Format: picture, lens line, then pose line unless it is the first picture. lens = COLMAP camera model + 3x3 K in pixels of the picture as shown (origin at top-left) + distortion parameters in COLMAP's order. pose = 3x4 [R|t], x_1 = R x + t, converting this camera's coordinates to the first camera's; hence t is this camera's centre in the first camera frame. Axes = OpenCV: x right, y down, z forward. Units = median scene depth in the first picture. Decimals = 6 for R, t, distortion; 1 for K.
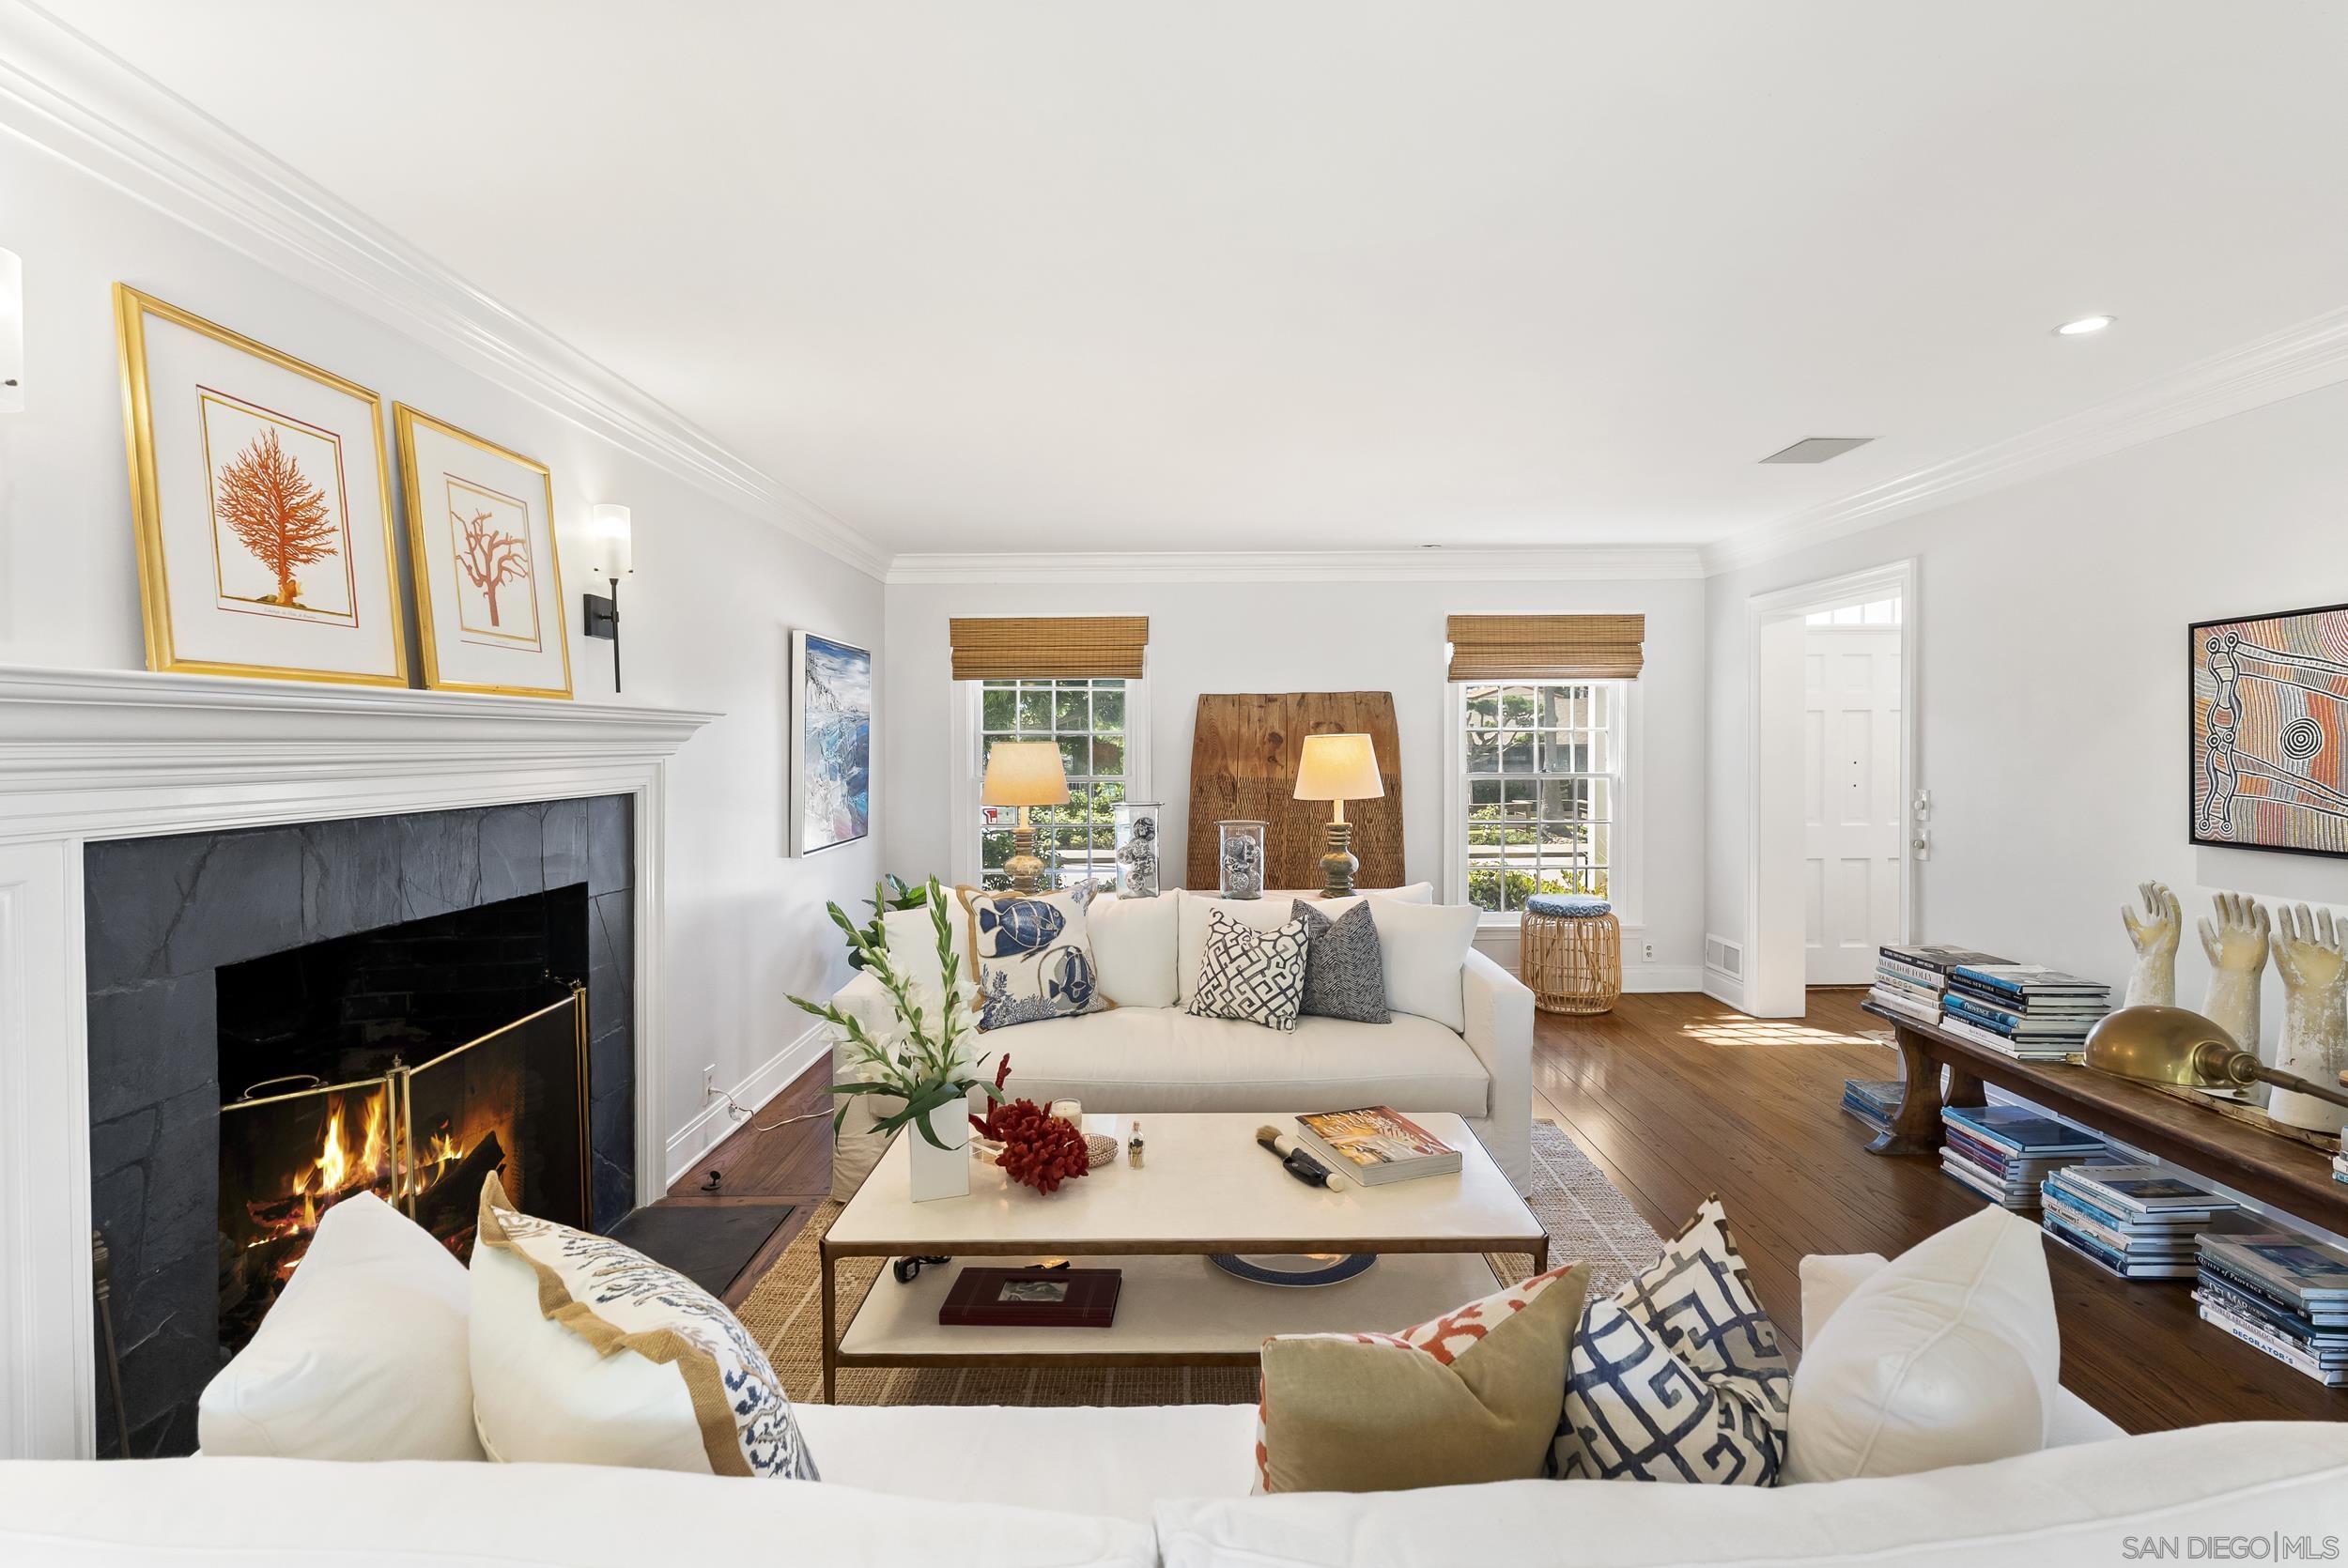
lens RADIAL K [[1062.0, 0, 1173.7], [0, 1062.0, 765.2], [0, 0, 1]] dist [-0.002877, -0.000353]
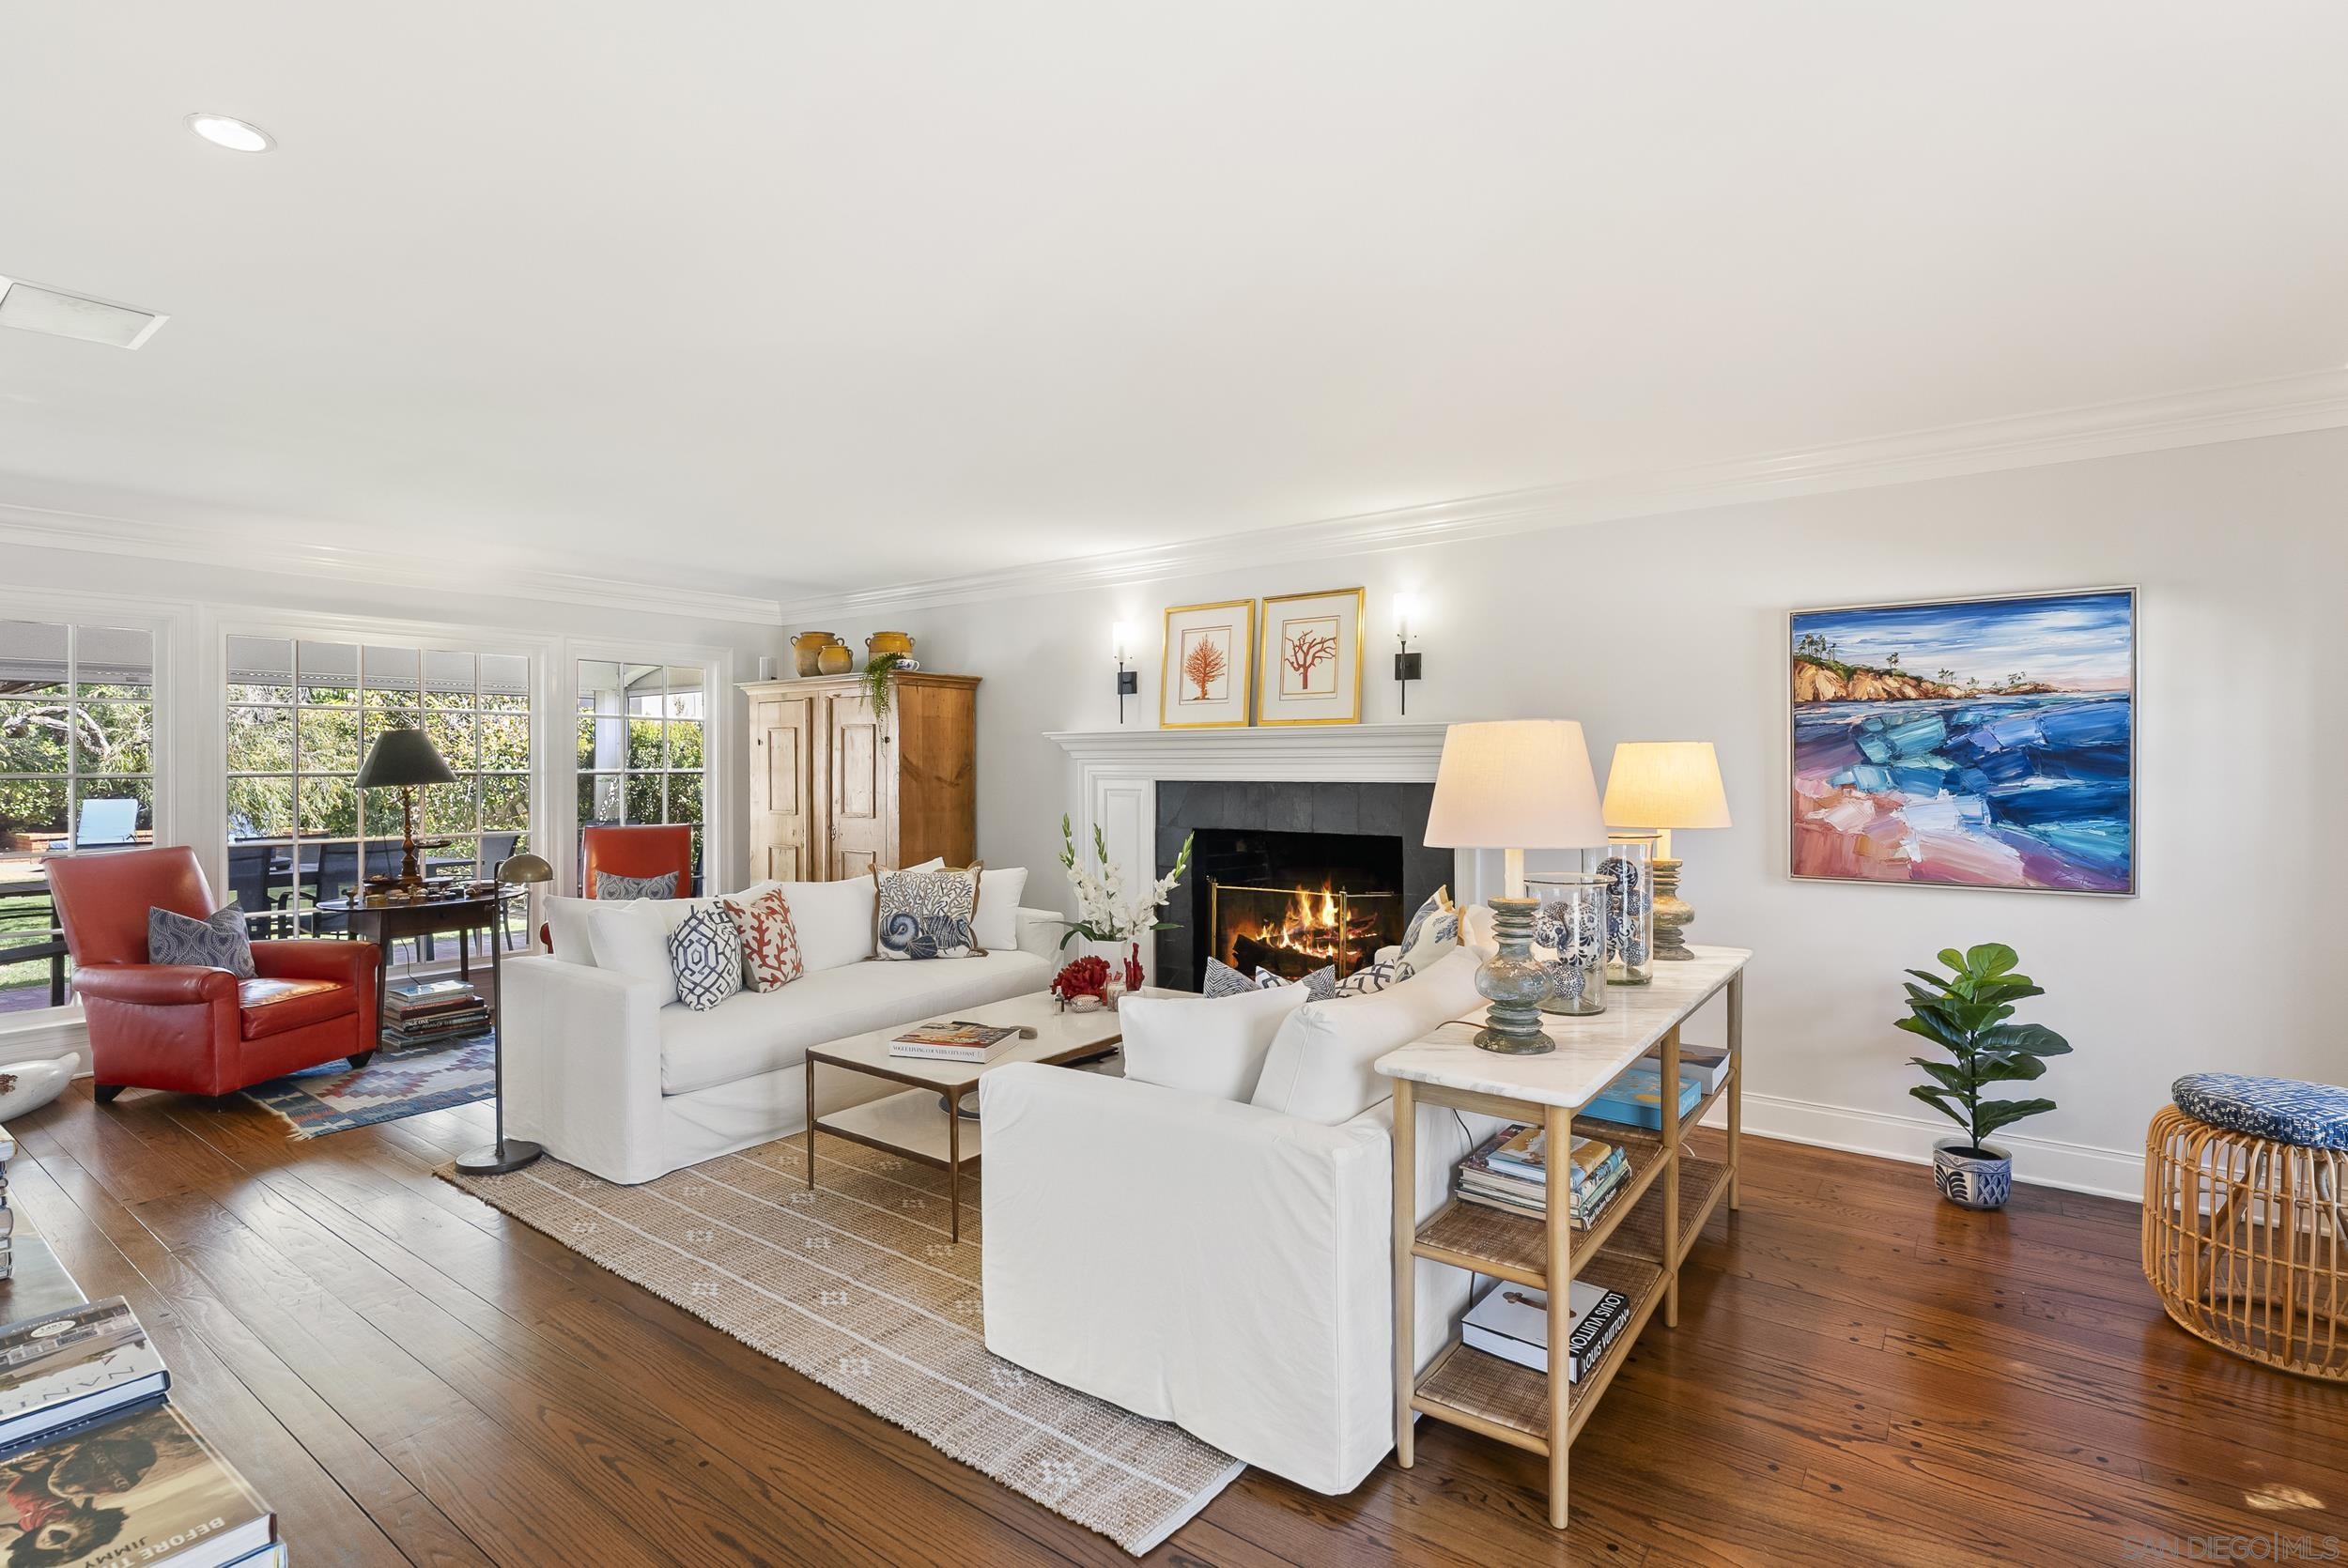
lens RADIAL K [[1079.7, 0, 1174.0], [0, 1079.7, 784.0], [0, 0, 1]] dist [-0.002533, -0.000161]
pose [[-0.575185, 0.018665, -0.817810, 0.812063], [-0.013215, 0.999397, 0.032103, -0.012268], [0.817917, 0.029272, -0.574592, 1.403975]]
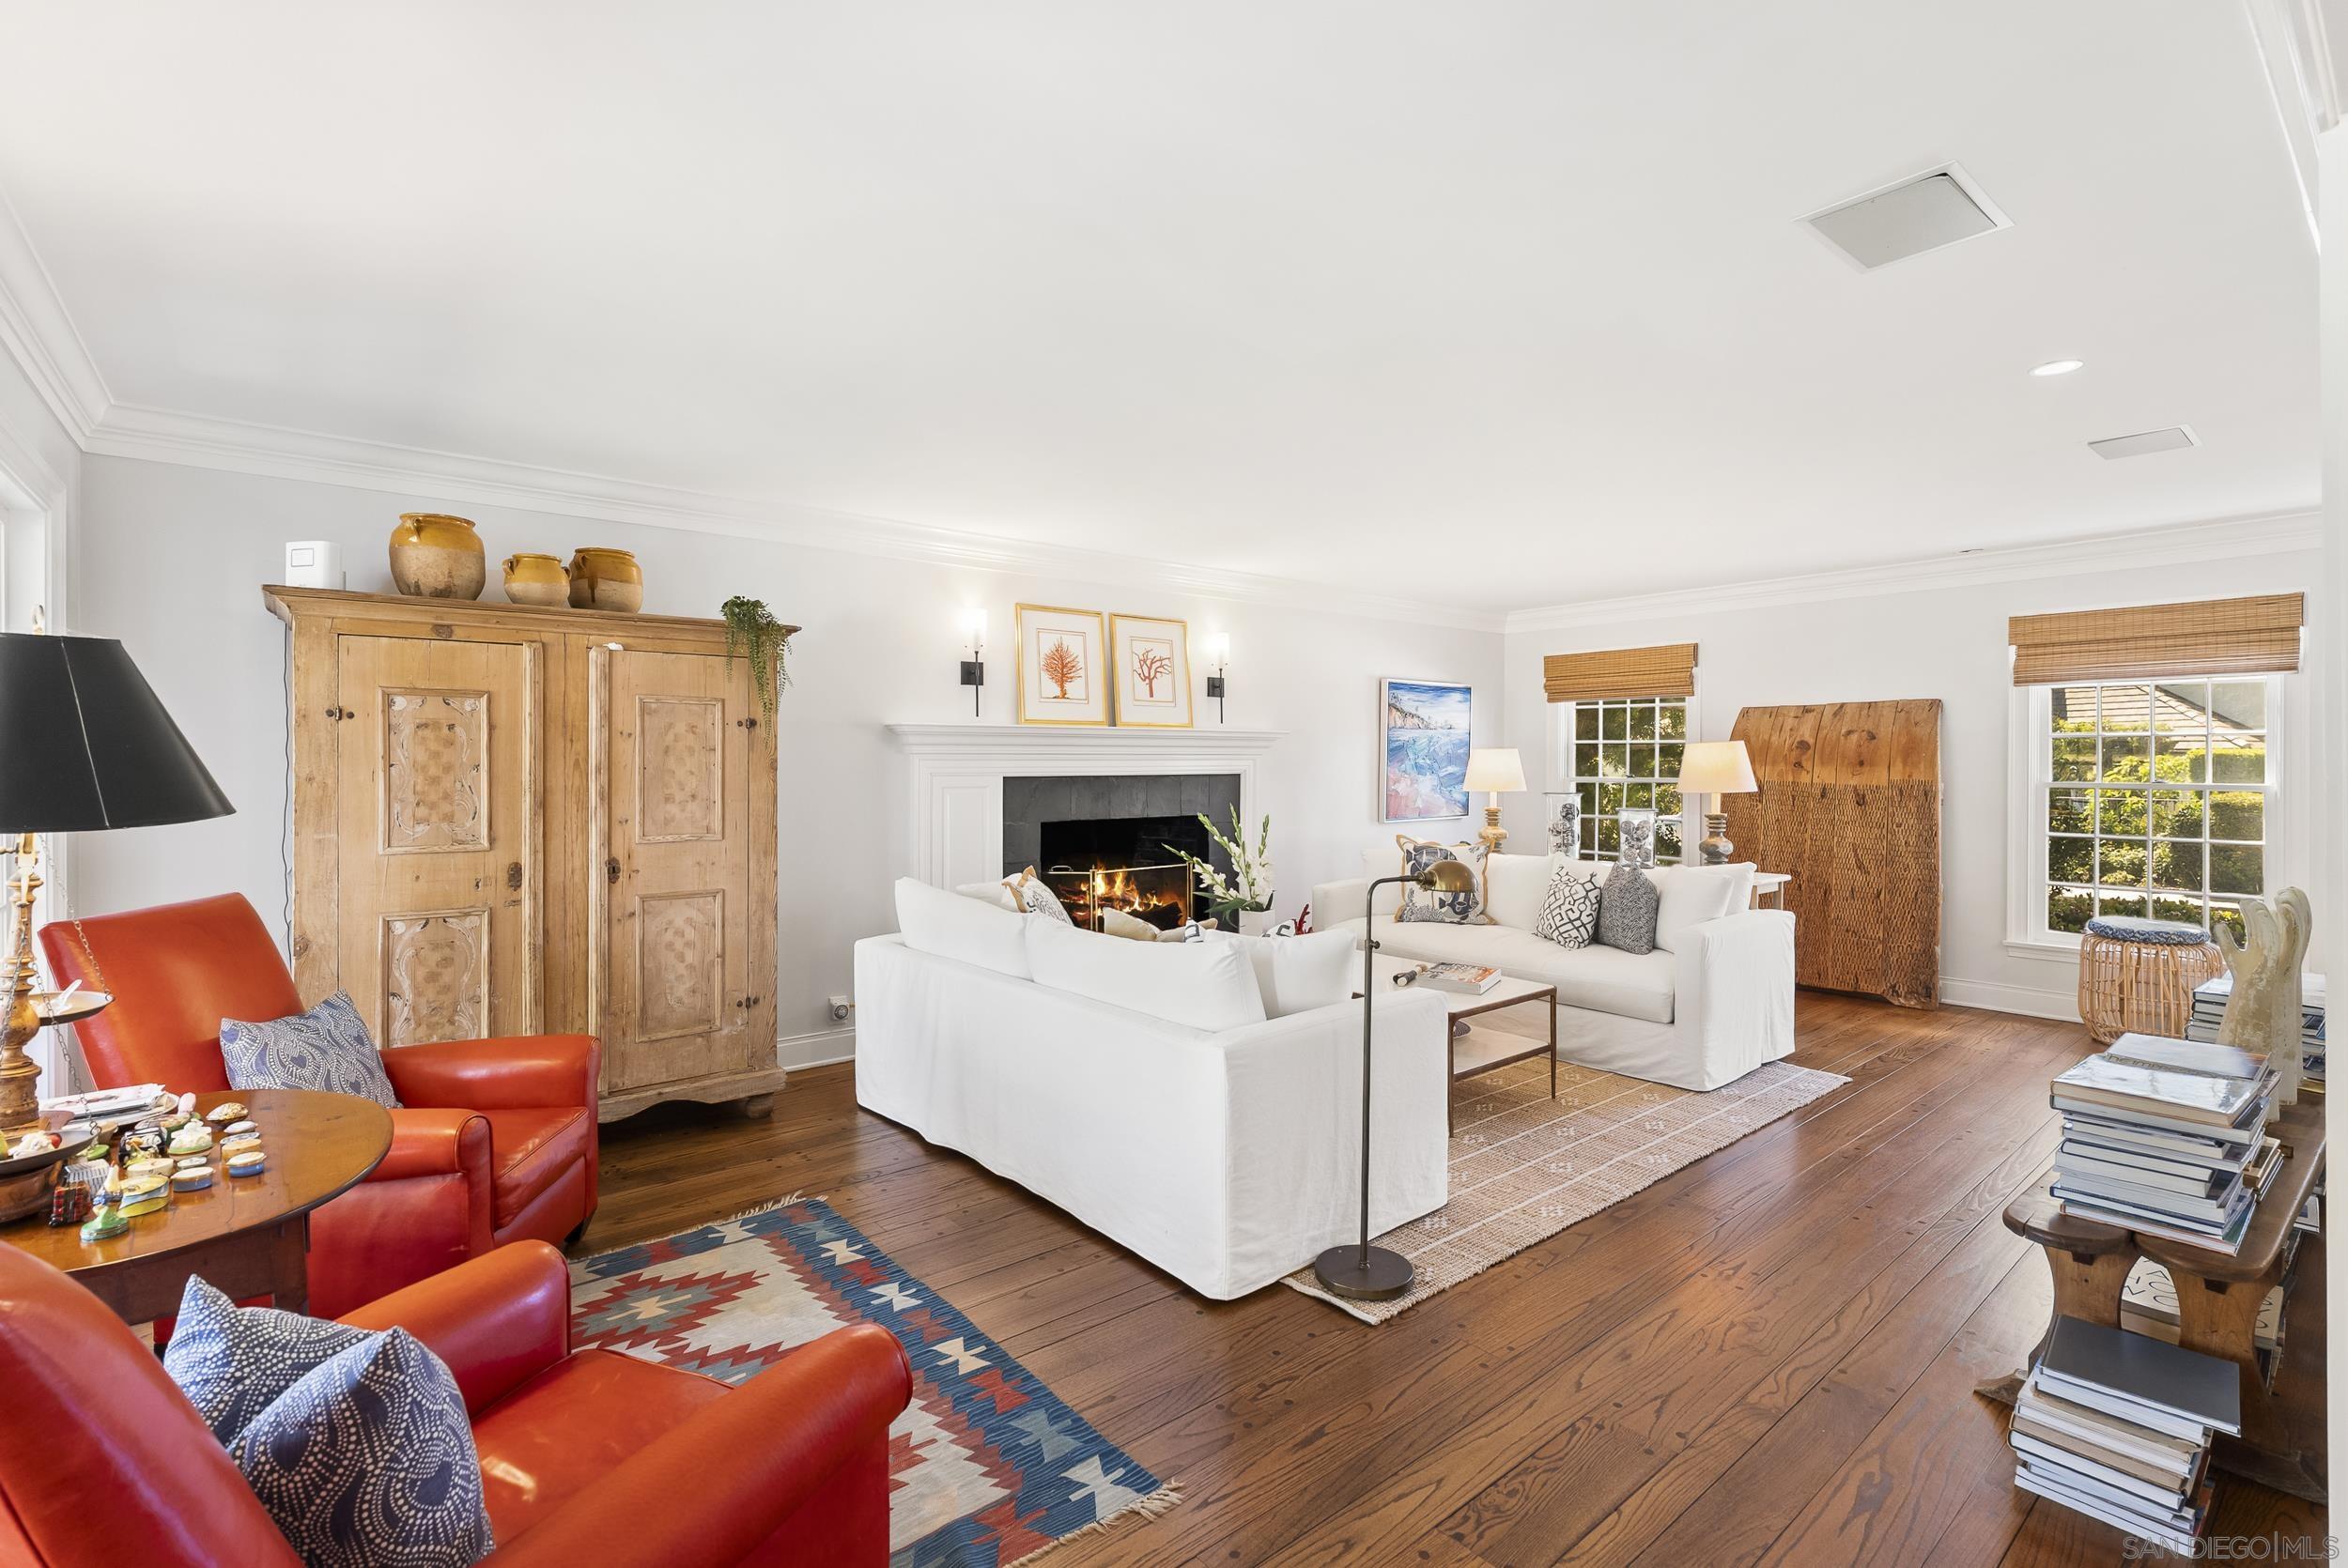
lens RADIAL K [[1062.0, 0, 1173.7], [0, 1062.0, 765.2], [0, 0, 1]] dist [-0.002877, -0.000353]
pose [[0.637430, 0.008528, -0.770461, 0.859078], [-0.019057, 0.999807, -0.004701, 0.020238], [0.770272, 0.017679, 0.637470, -0.323342]]
